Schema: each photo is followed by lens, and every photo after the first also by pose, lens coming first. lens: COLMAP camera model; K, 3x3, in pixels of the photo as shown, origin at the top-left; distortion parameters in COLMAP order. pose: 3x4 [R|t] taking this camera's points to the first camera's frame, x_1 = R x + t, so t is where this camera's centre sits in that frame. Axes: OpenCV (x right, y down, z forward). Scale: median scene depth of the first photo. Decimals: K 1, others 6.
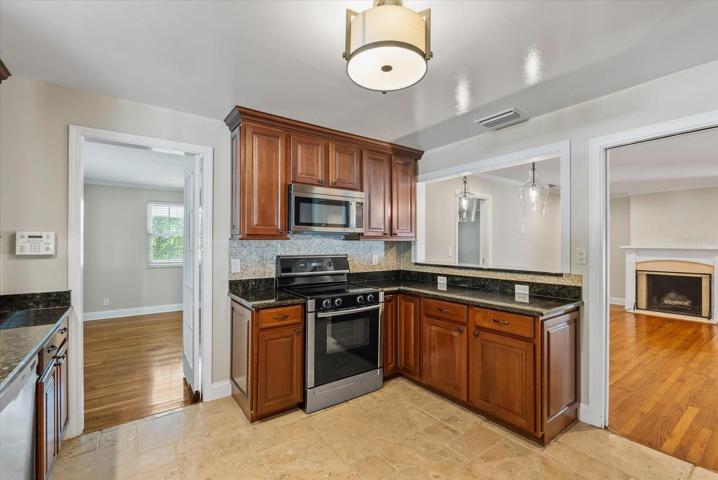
lens RADIAL K [[319.4, 0, 360.4], [0, 319.4, 241.7], [0, 0, 1]] dist [-0.000442, -0.000074]
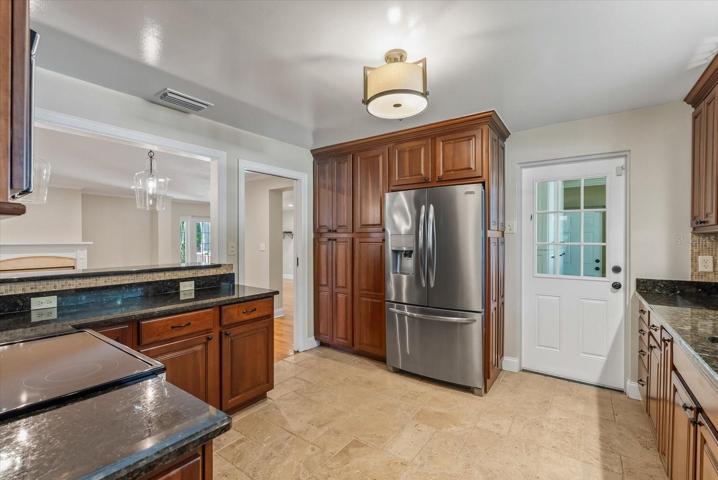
lens RADIAL K [[319.4, 0, 360.4], [0, 319.4, 241.2], [0, 0, 1]] dist [-0.000442, -0.000074]
pose [[-0.319863, -0.007085, 0.947437, -0.591737], [-0.004663, 0.999972, 0.005903, 0.004860], [-0.947452, -0.002530, -0.319887, 0.826494]]
